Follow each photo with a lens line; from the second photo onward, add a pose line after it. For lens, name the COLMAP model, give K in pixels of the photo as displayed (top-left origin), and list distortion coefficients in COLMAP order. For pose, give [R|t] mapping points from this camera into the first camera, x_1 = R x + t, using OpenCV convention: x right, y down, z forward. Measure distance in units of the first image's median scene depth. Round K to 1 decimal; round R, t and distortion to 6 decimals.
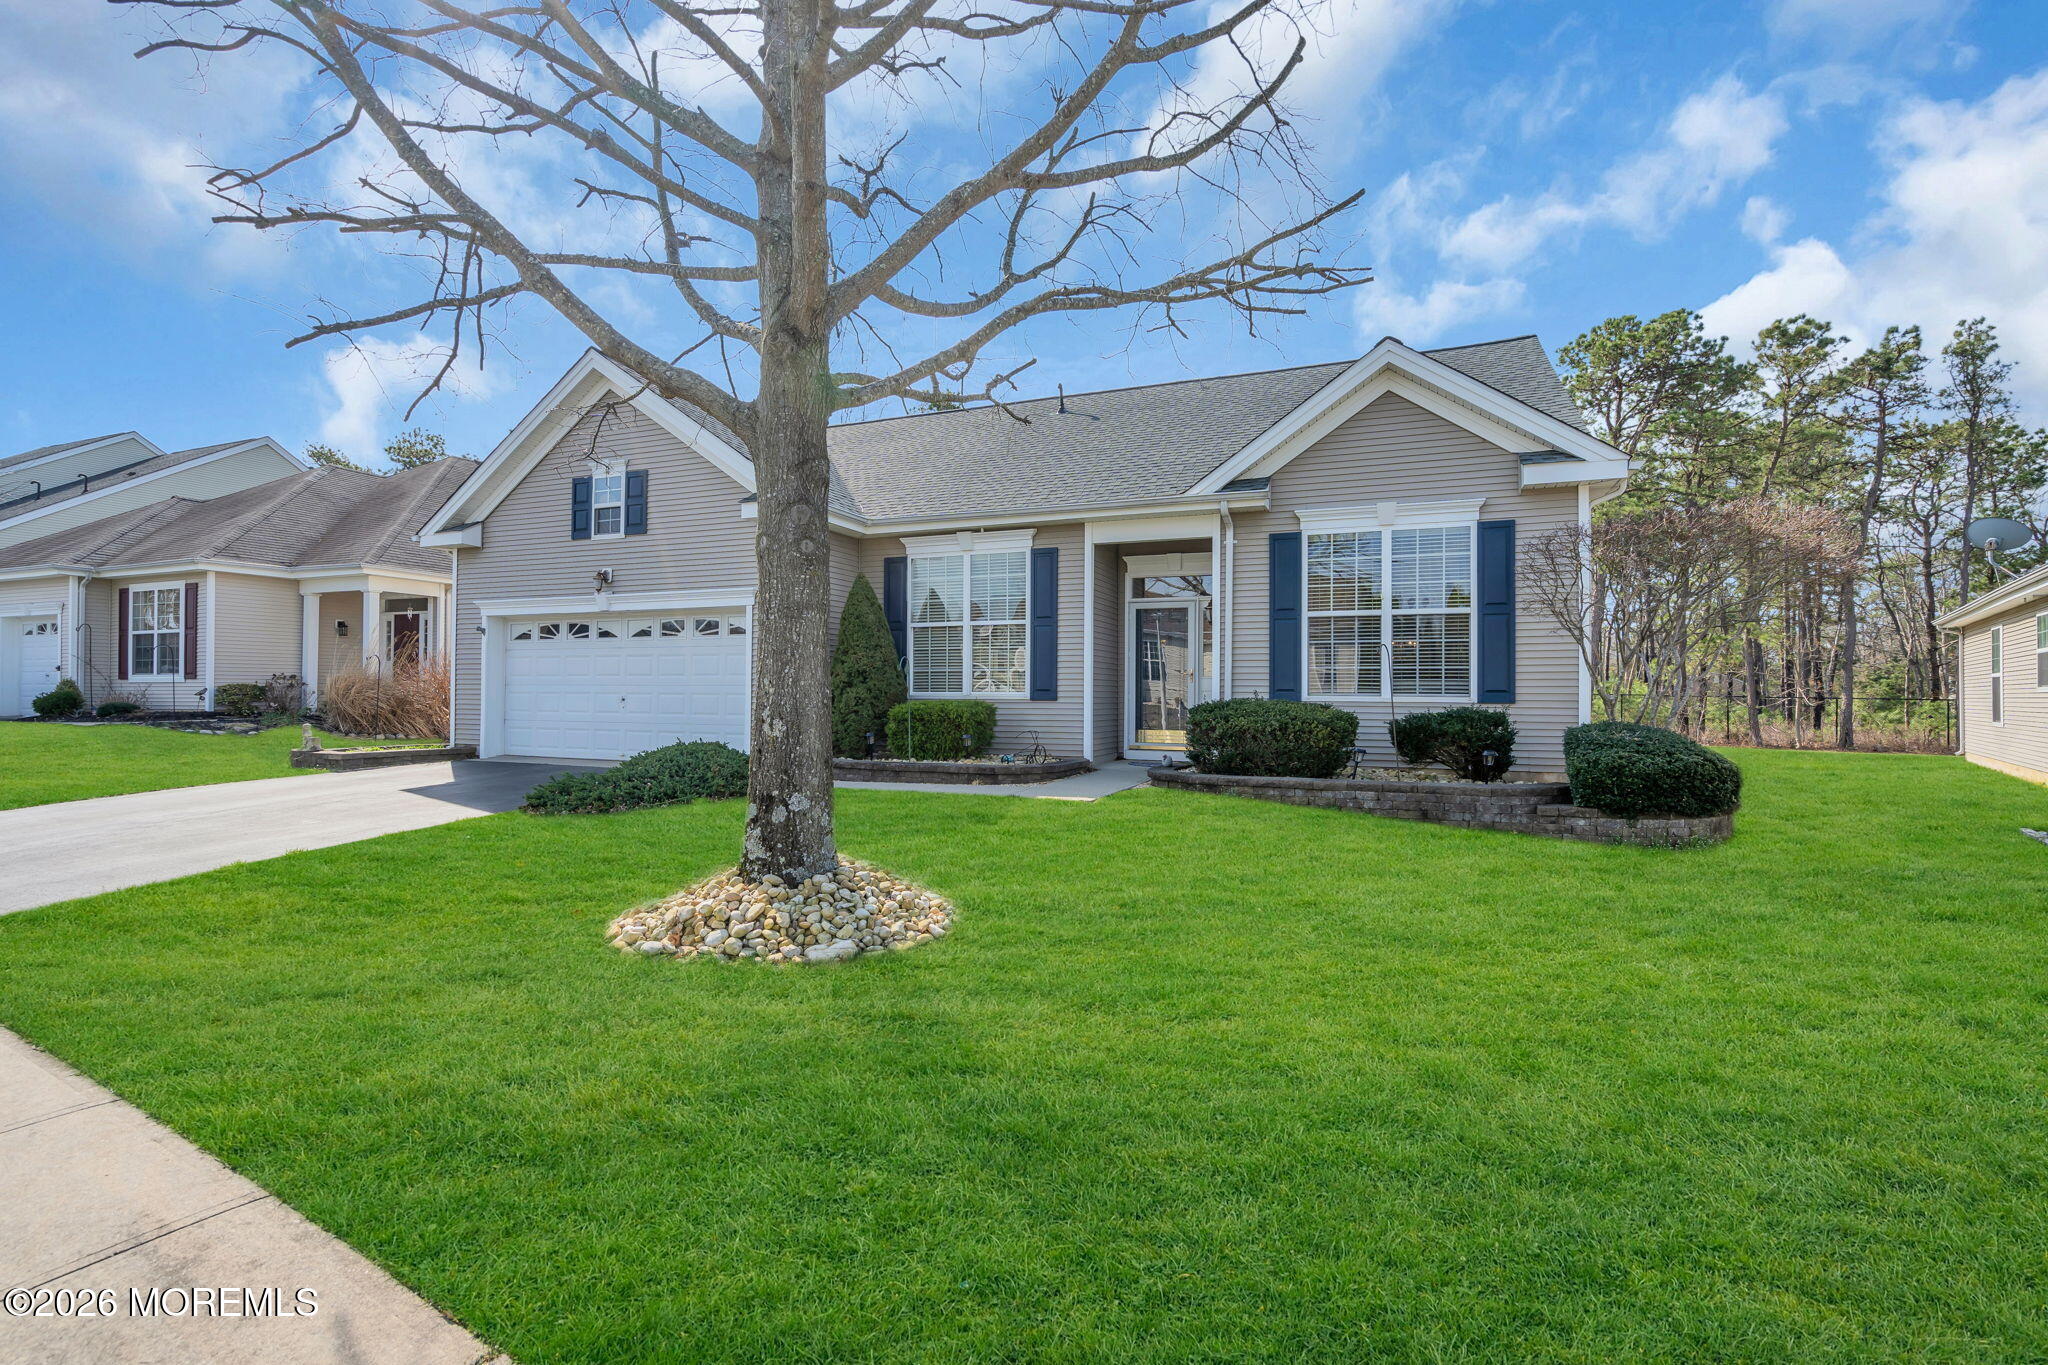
lens RADIAL K [[939.6, 0, 1032.8], [0, 939.6, 693.4], [0, 0, 1]] dist [-0.006411, 0.001750]
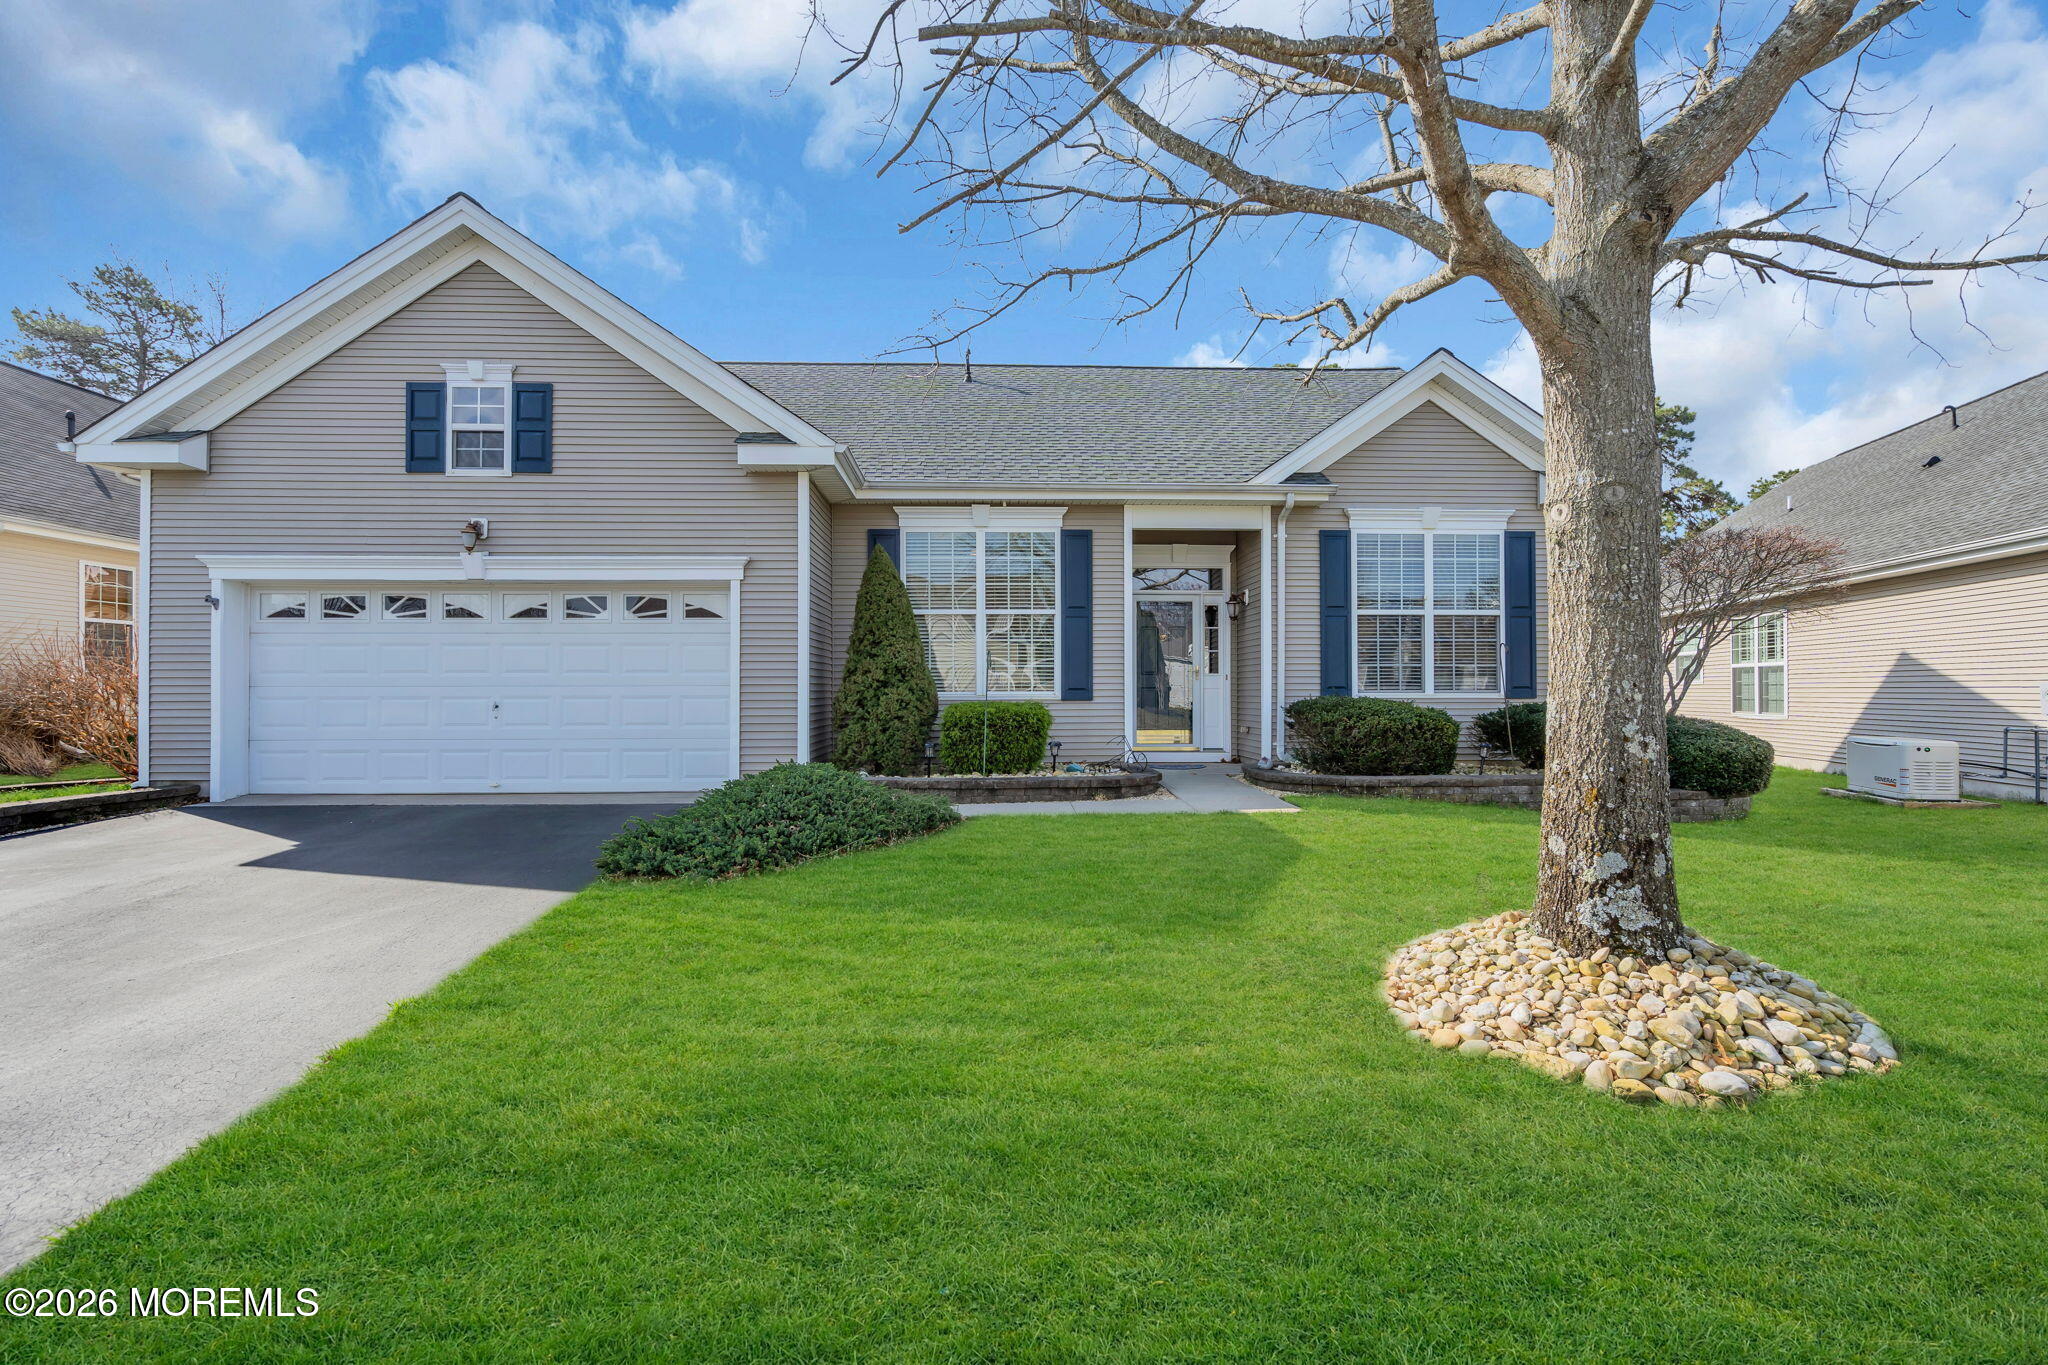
lens RADIAL K [[939.6, 0, 1028.2], [0, 939.6, 679.9], [0, 0, 1]] dist [-0.006411, 0.001750]
pose [[0.904662, -0.003429, 0.426116, -0.400899], [0.007197, 0.999948, -0.007233, -0.005870], [-0.426069, 0.009610, 0.904640, 0.210187]]
